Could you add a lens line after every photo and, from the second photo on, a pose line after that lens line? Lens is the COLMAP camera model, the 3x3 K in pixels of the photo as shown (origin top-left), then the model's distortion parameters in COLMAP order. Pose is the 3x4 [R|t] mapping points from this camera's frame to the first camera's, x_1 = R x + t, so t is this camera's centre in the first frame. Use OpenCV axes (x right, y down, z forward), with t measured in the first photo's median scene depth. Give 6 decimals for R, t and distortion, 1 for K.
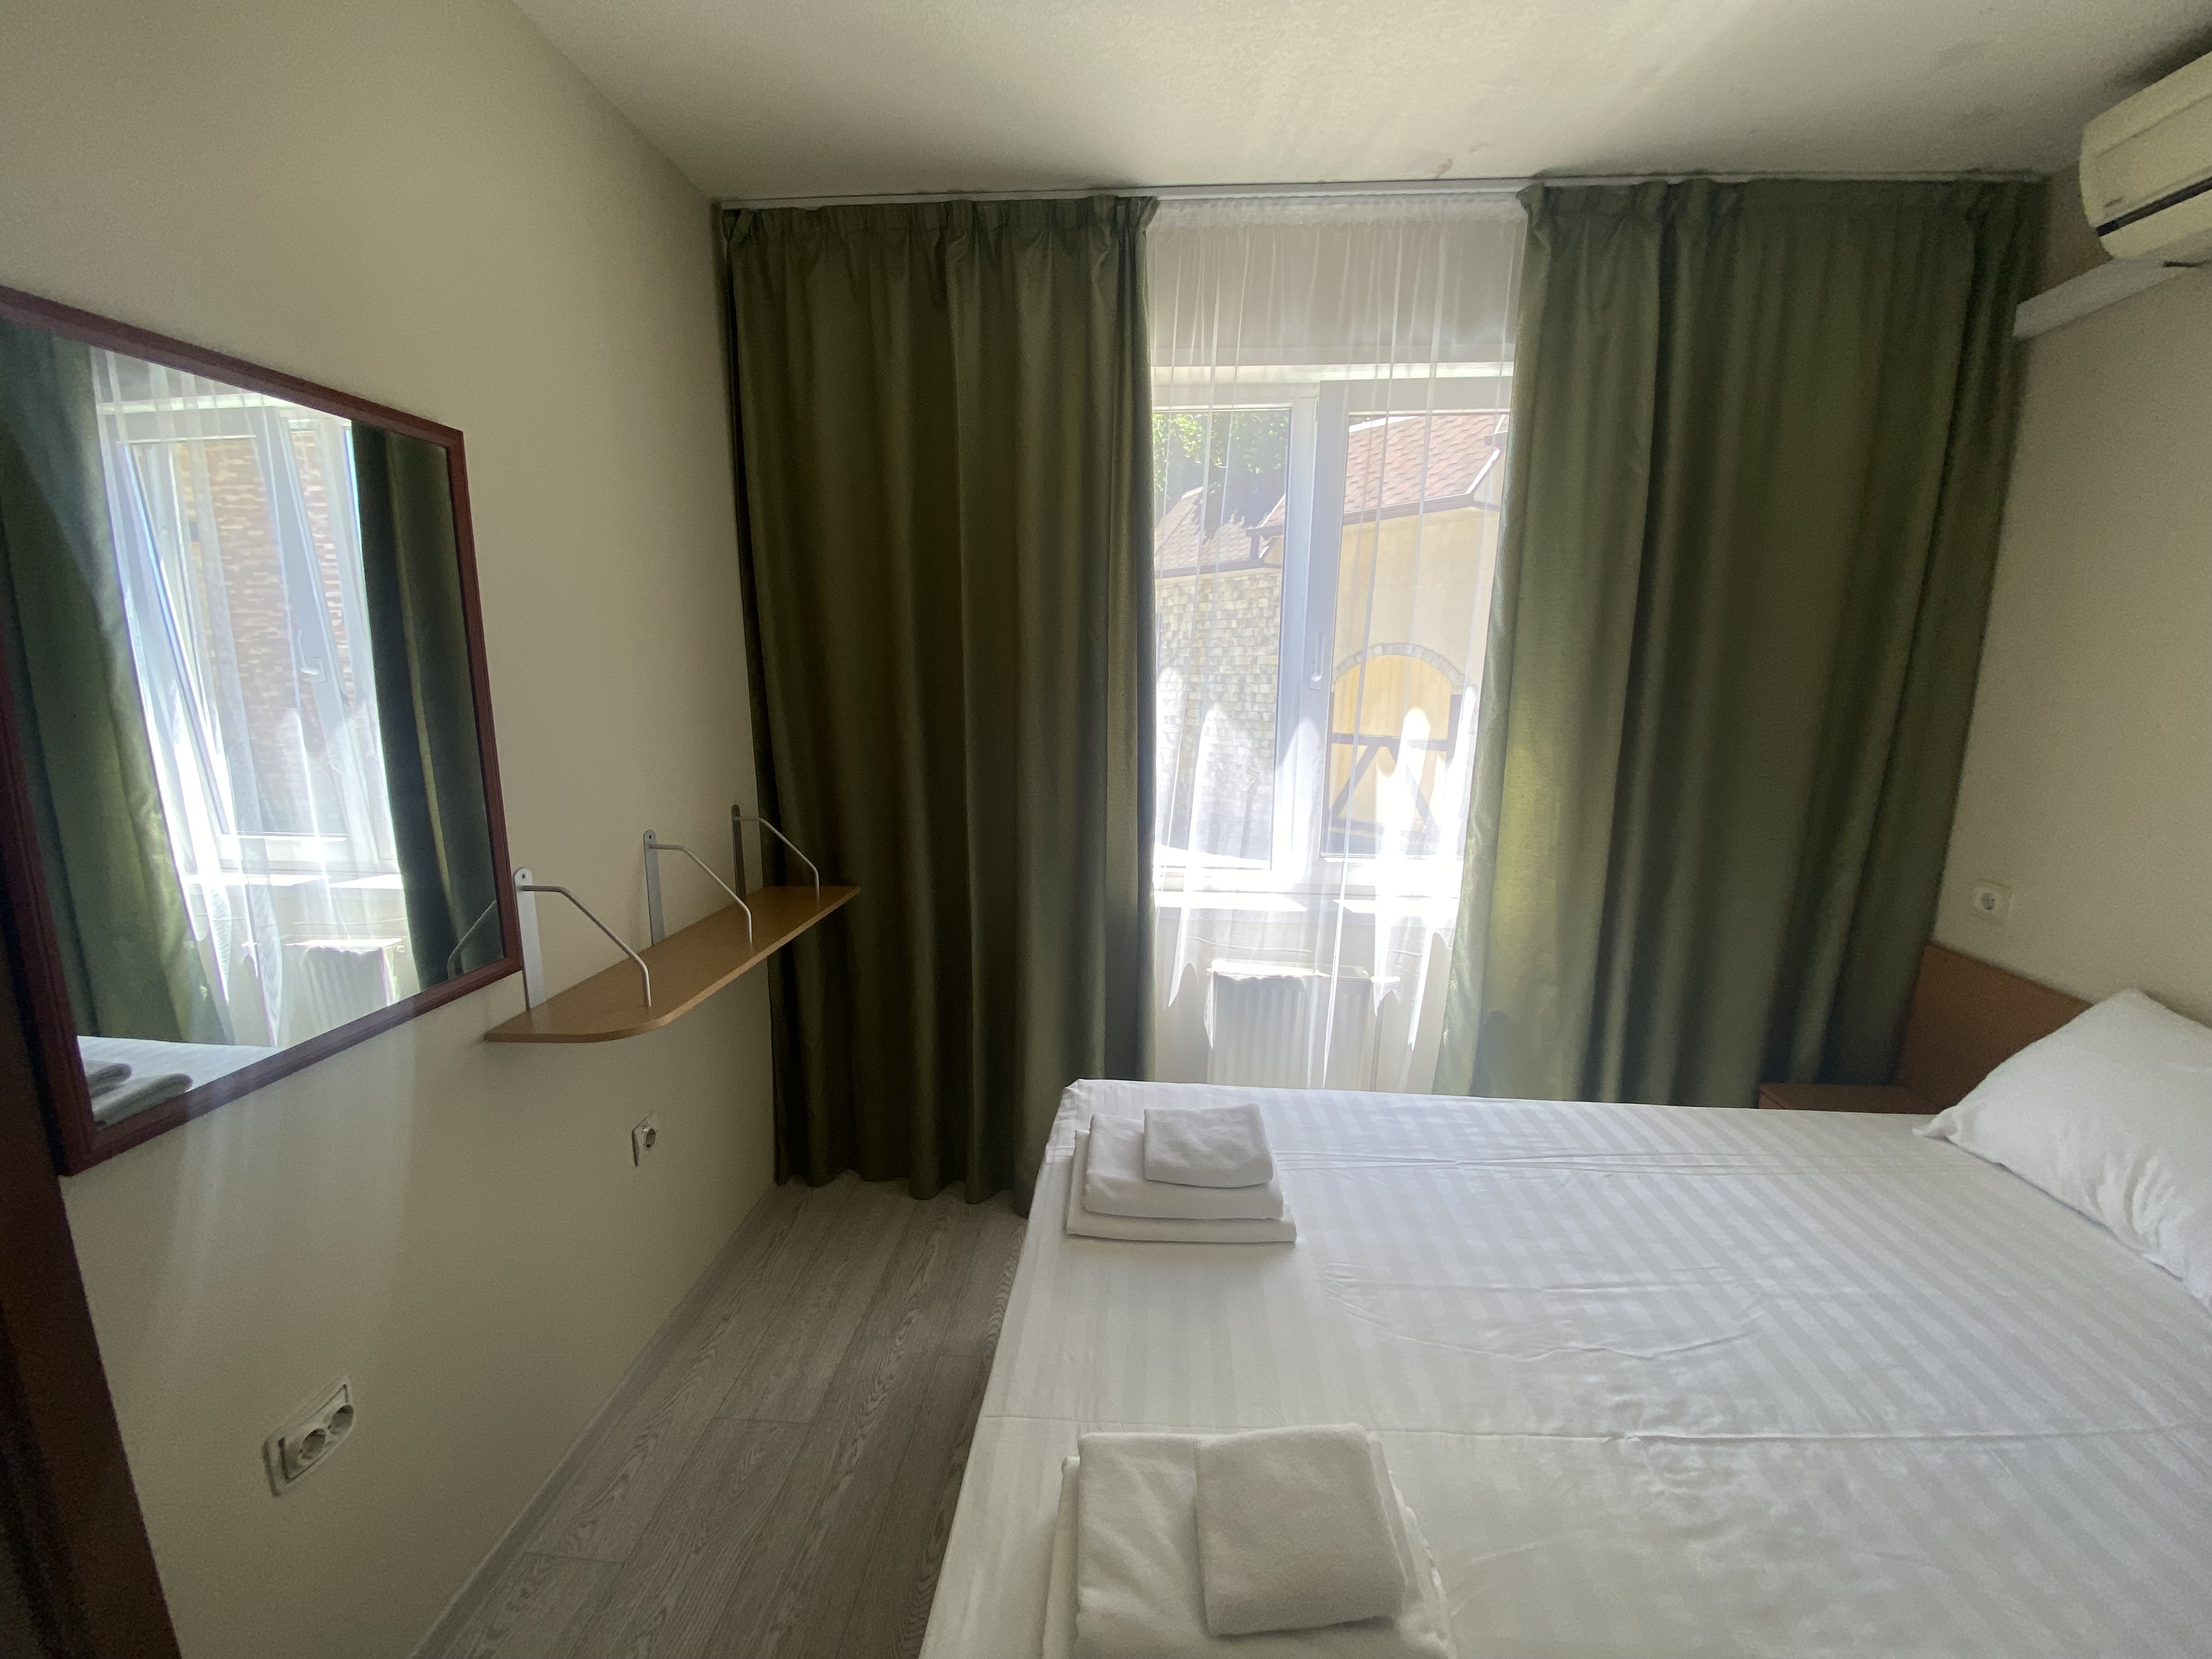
lens RADIAL K [[895.1, 0, 1102.6], [0, 895.1, 829.5], [0, 0, 1]] dist [0.026168, -0.022284]
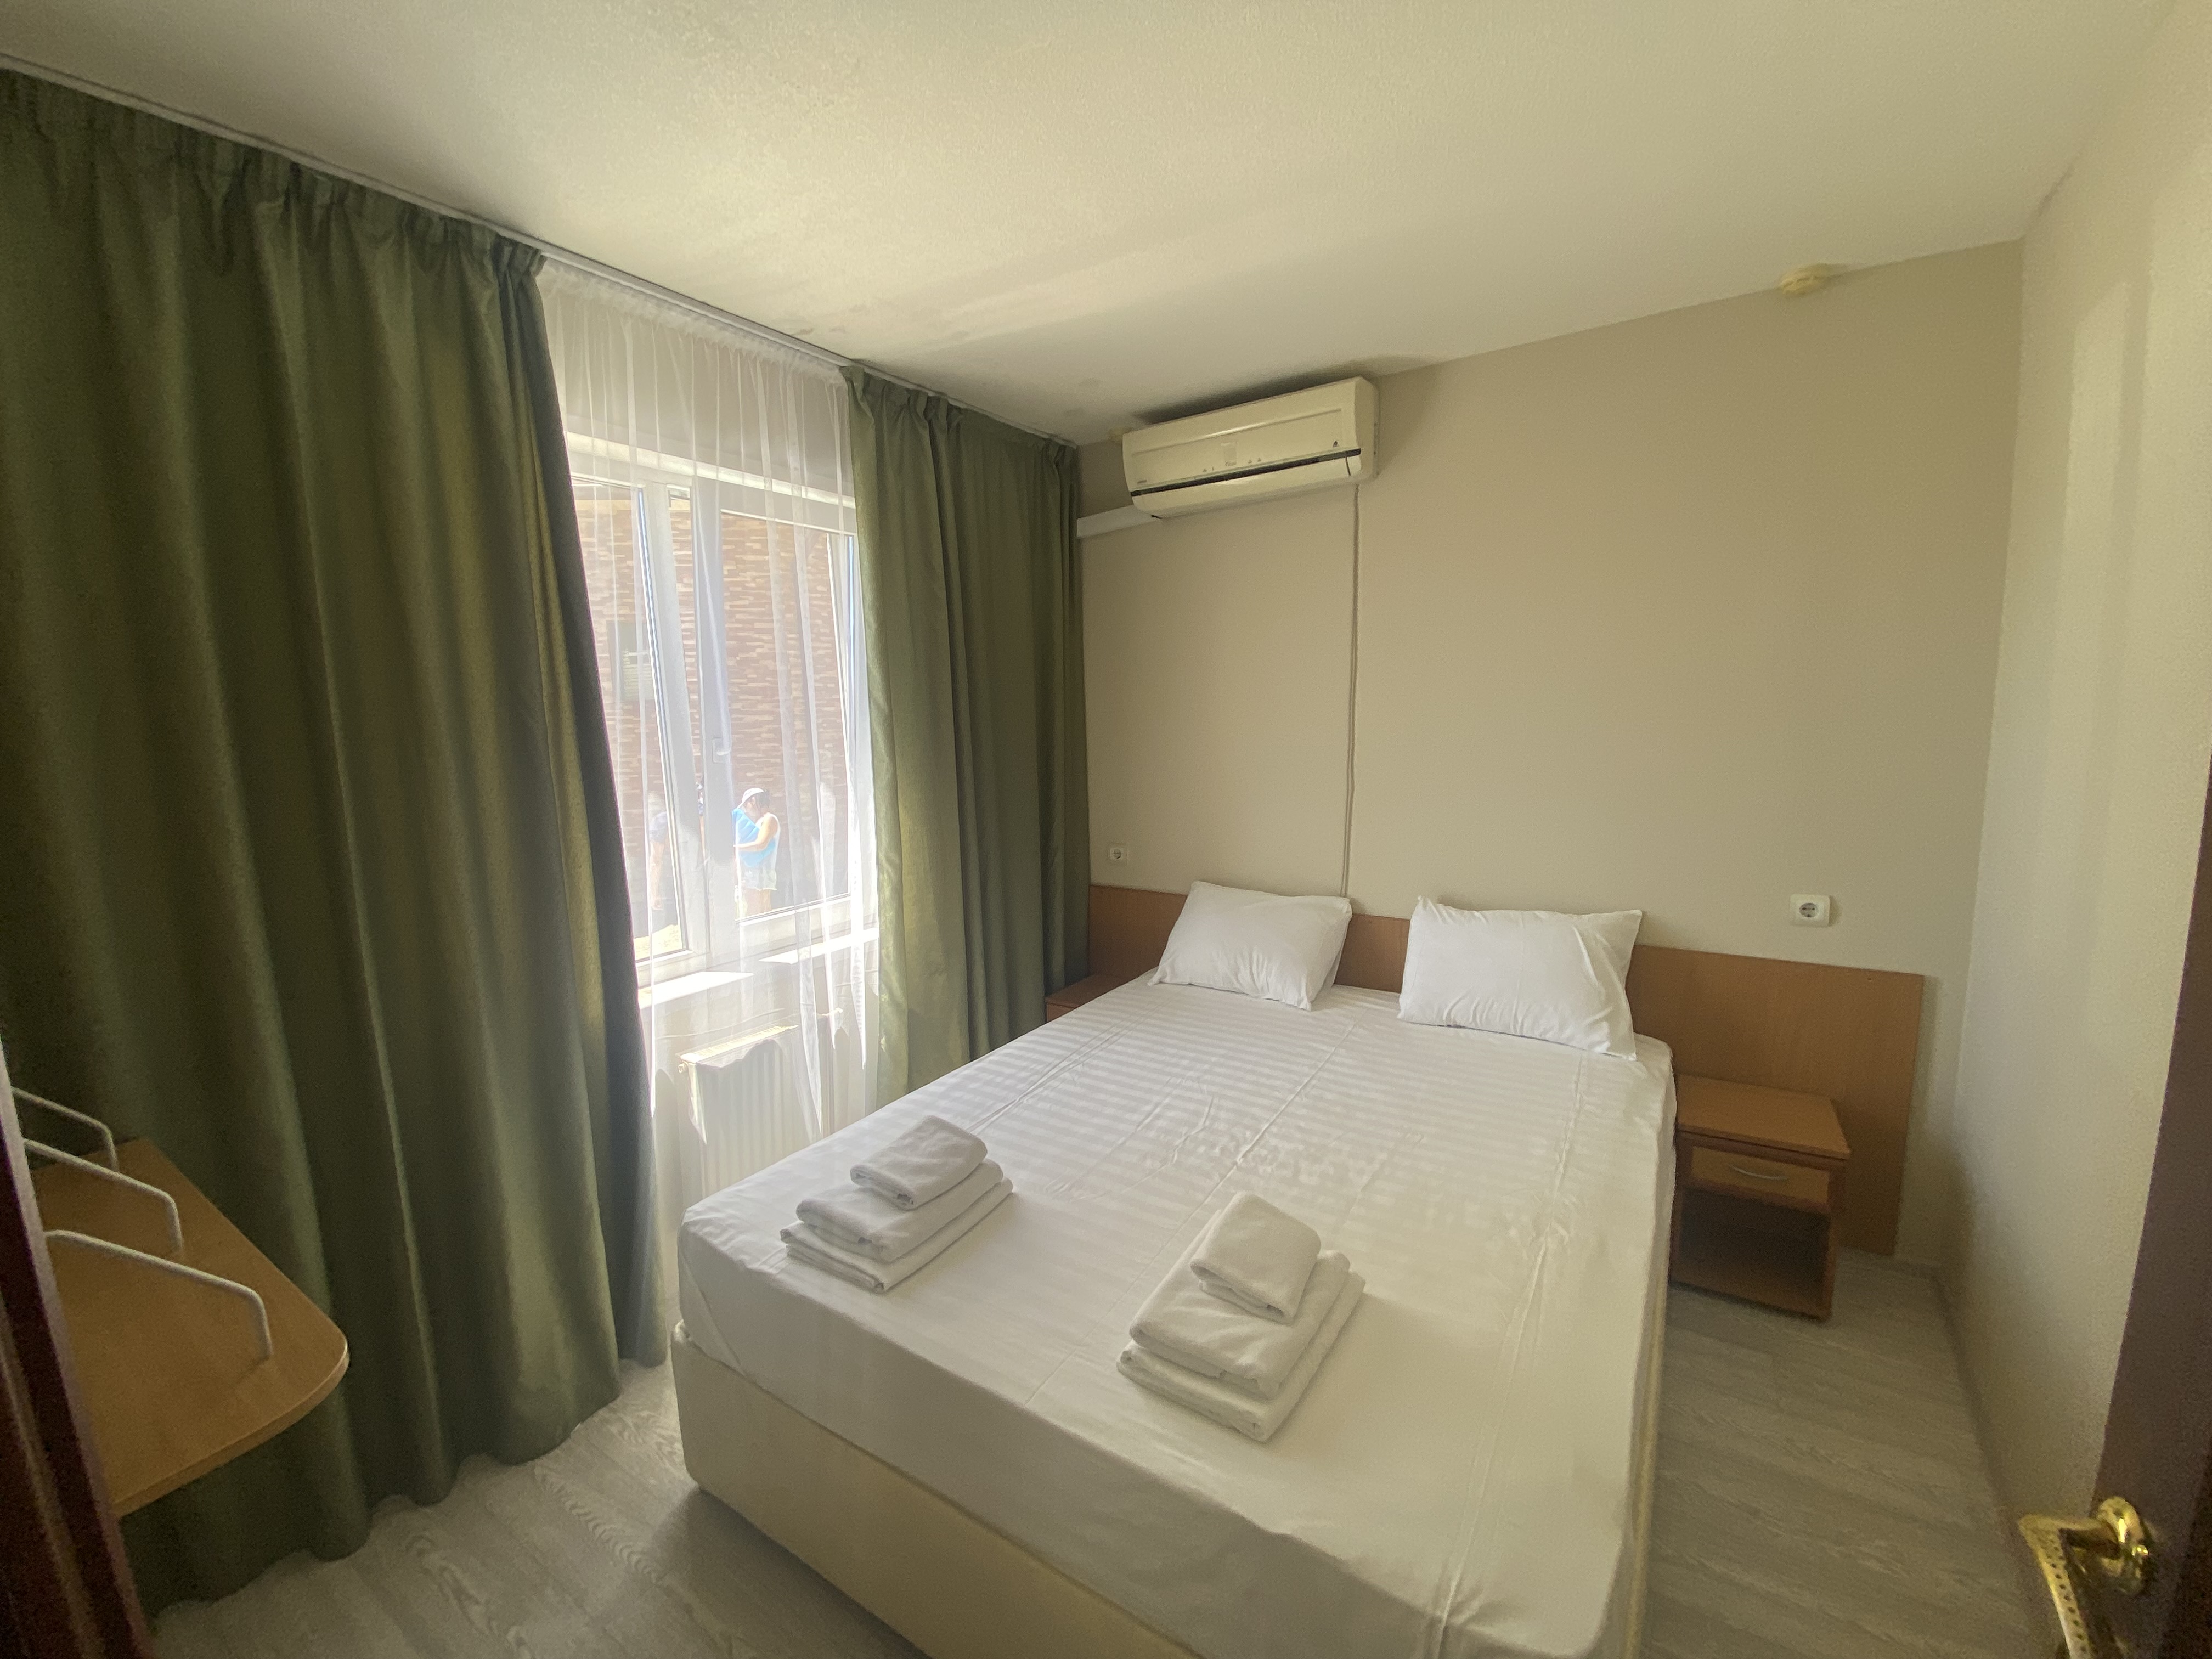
lens RADIAL K [[893.7, 0, 1109.6], [0, 893.7, 831.2], [0, 0, 1]] dist [0.024550, -0.020481]
pose [[0.486425, -0.143633, 0.861836, -0.538123], [0.188751, 0.980378, 0.056857, -0.064872], [-0.853091, 0.135015, 0.503991, 0.124872]]
